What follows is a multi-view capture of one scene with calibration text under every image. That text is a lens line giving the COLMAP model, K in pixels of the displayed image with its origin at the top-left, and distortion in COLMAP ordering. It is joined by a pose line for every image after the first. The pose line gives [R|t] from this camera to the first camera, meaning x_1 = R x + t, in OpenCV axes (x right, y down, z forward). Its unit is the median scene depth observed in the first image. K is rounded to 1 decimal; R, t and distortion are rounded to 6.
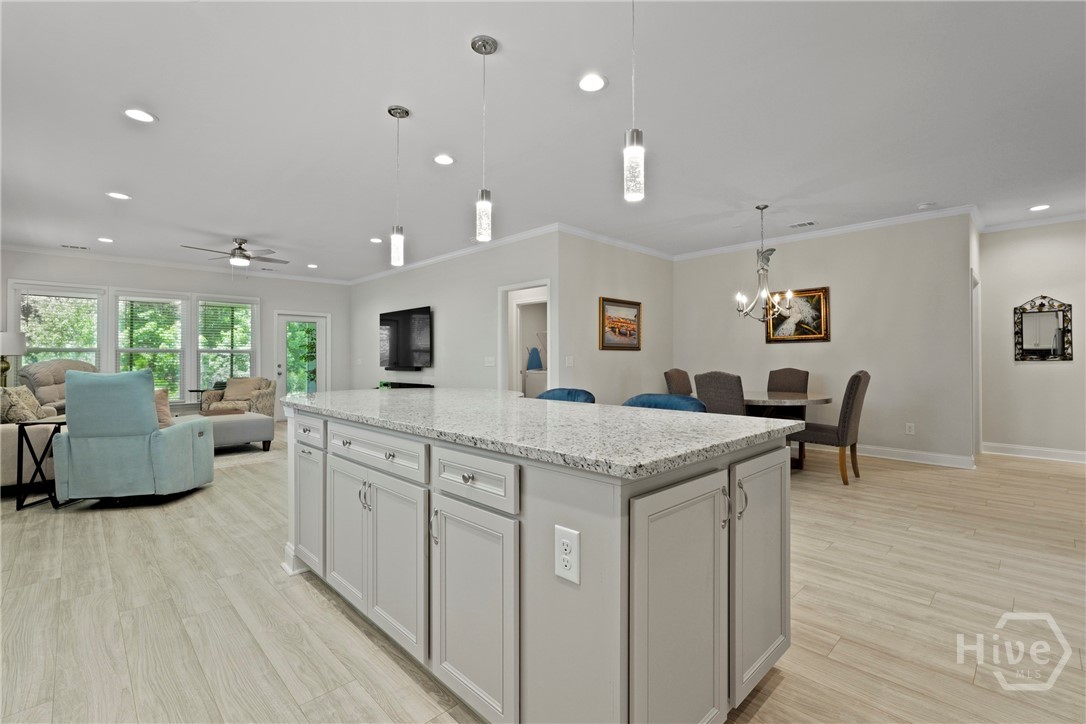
lens RADIAL K [[481.2, 0, 549.8], [0, 481.2, 357.6], [0, 0, 1]] dist [-0.011140, 0.005820]
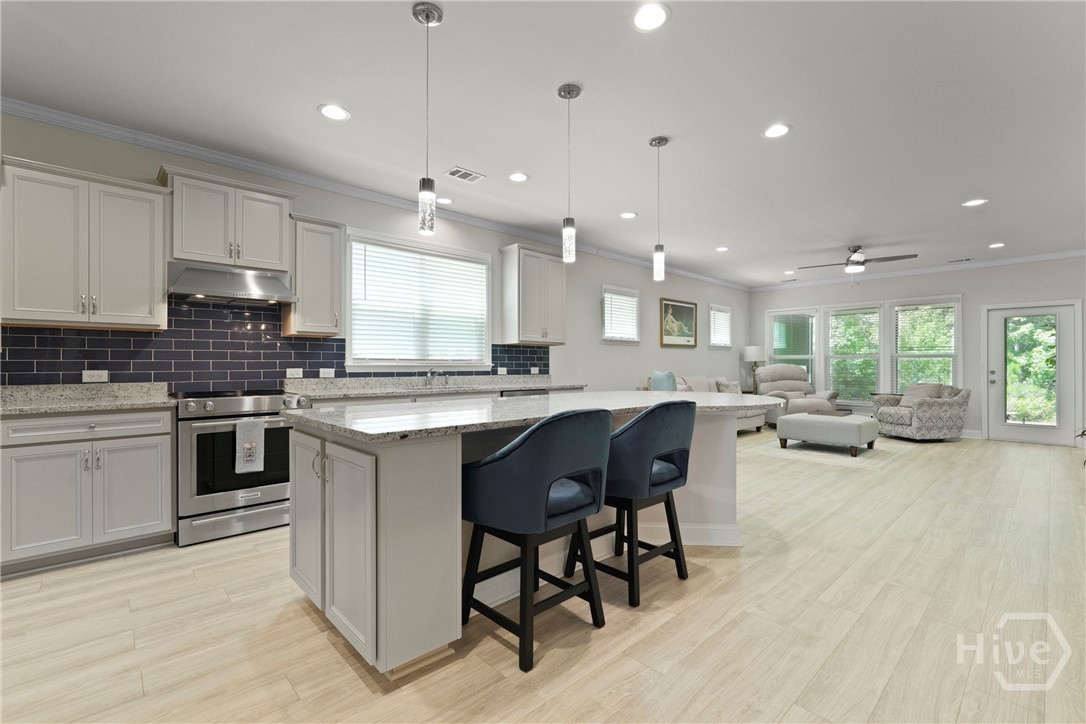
lens RADIAL K [[481.2, 0, 546.6], [0, 481.2, 361.3], [0, 0, 1]] dist [-0.011140, 0.005820]
pose [[-0.023729, -0.005448, -0.999704, 0.437372], [0.002006, 0.999983, -0.005497, 0.001840], [0.999716, -0.002136, -0.023718, 0.414498]]
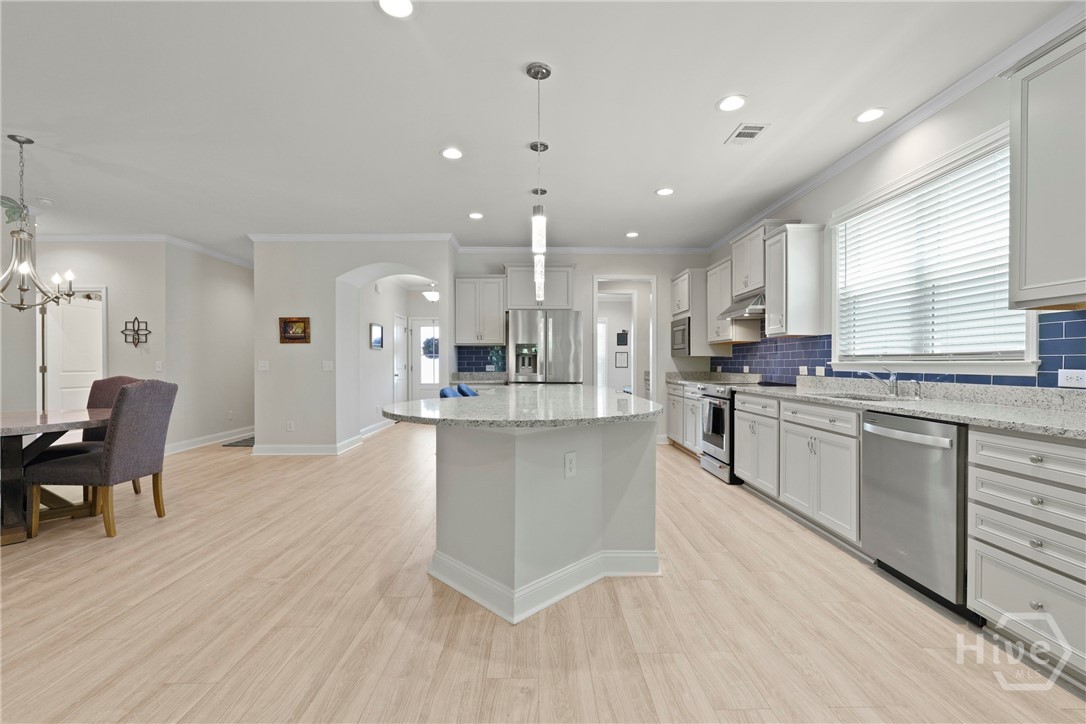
lens RADIAL K [[481.2, 0, 544.6], [0, 481.2, 364.0], [0, 0, 1]] dist [-0.011140, 0.005820]
pose [[-0.719640, 0.001909, 0.694345, -0.497859], [0.002170, 0.999998, -0.000501, 0.003806], [-0.694344, 0.001146, -0.719642, 0.871108]]
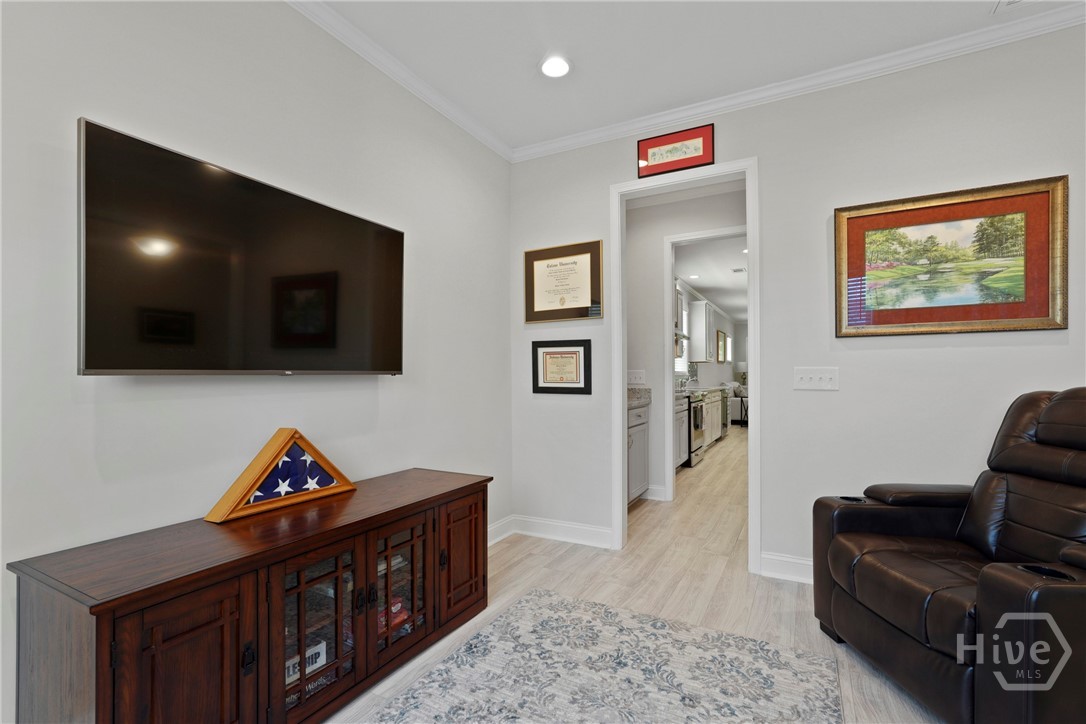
lens RADIAL K [[481.2, 0, 548.3], [0, 481.2, 373.4], [0, 0, 1]] dist [-0.011140, 0.005820]
pose [[0.295988, 0.003831, -0.955184, 0.809640], [-0.003520, 0.999990, 0.002920, -0.002677], [0.955185, 0.002498, 0.295998, -0.592008]]
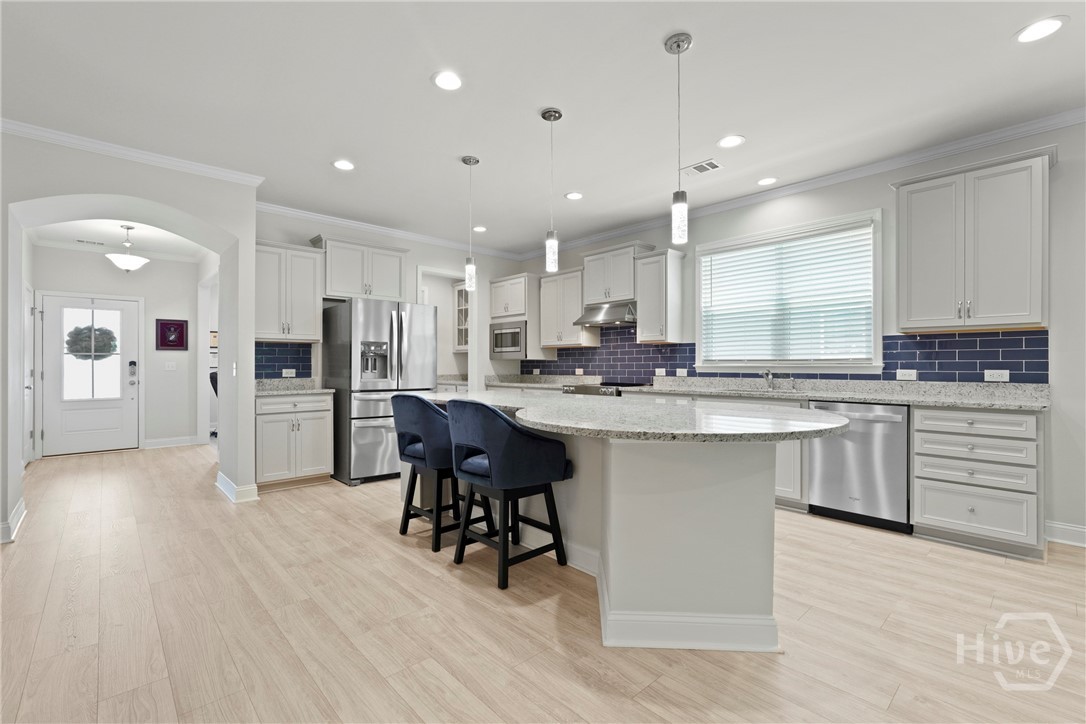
lens RADIAL K [[481.2, 0, 545.6], [0, 481.2, 365.0], [0, 0, 1]] dist [-0.011140, 0.005820]
pose [[-0.999521, 0.003953, 0.030682, -0.067602], [0.003889, 0.999990, -0.002141, 0.002185], [-0.030691, -0.002021, -0.999527, 0.963749]]
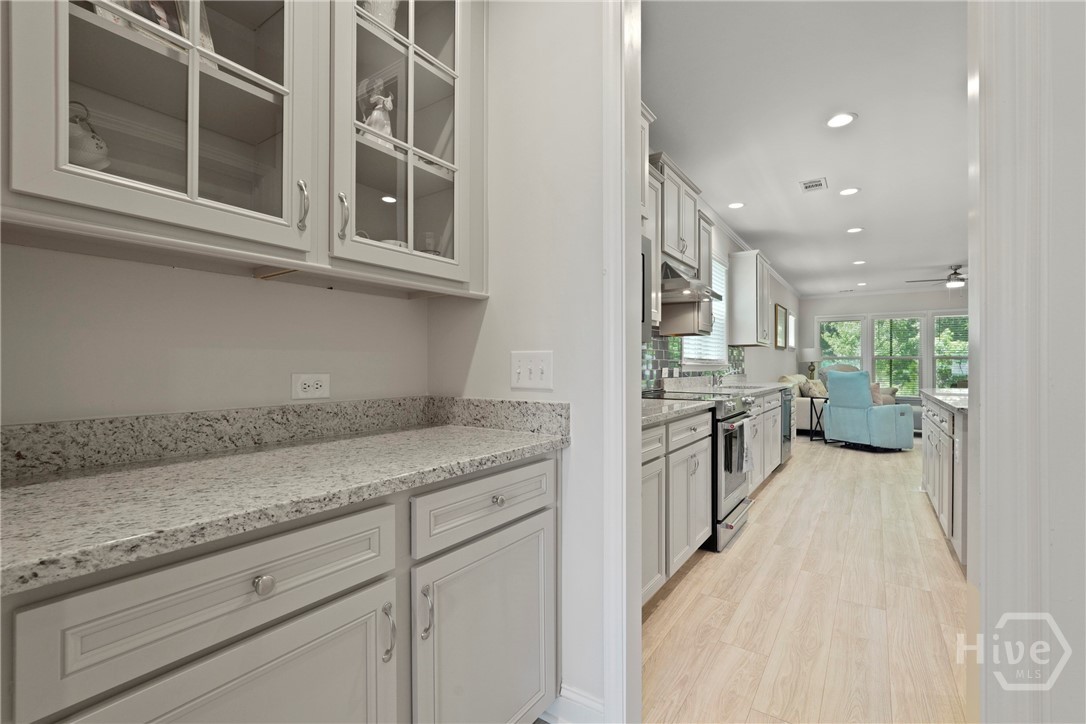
lens RADIAL K [[481.2, 0, 544.4], [0, 481.2, 362.0], [0, 0, 1]] dist [-0.011140, 0.005820]
pose [[0.187061, -0.000185, -0.982348, 0.390388], [-0.002762, 0.999996, -0.000714, 0.000170], [0.982344, 0.002847, 0.187060, -0.276514]]
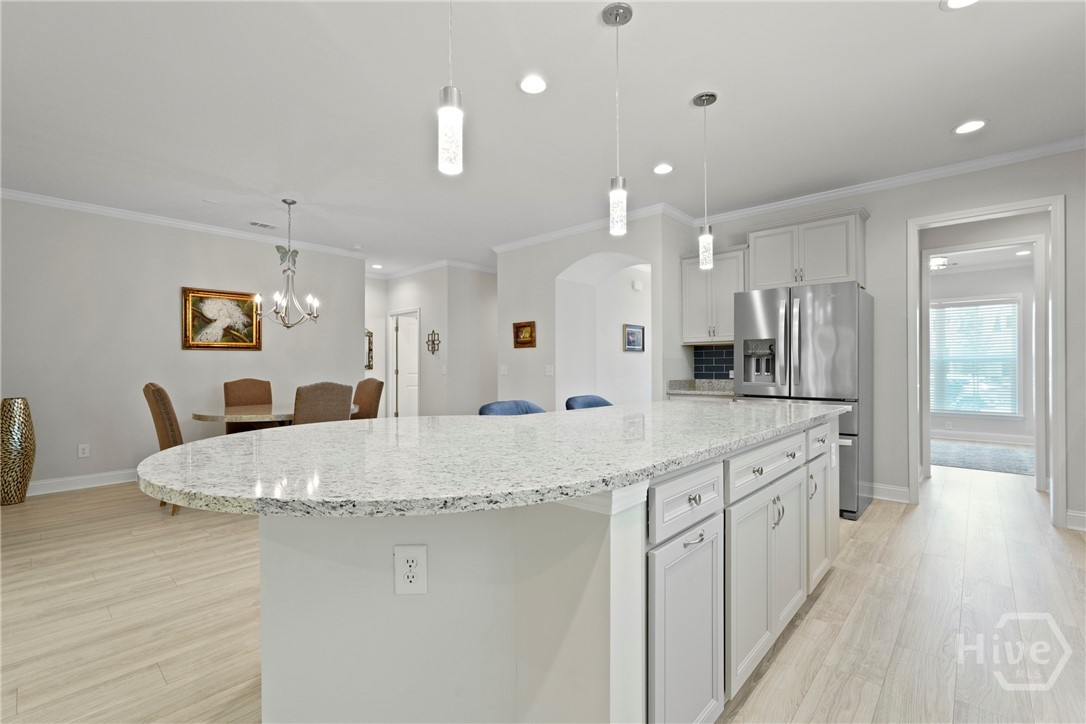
lens RADIAL K [[481.2, 0, 542.4], [0, 481.2, 363.0], [0, 0, 1]] dist [-0.011140, 0.005820]
pose [[-0.049423, 0.012190, 0.998704, -0.436417], [-0.000288, 0.999925, -0.012219, 0.003429], [-0.998778, -0.000892, -0.049416, 0.504659]]
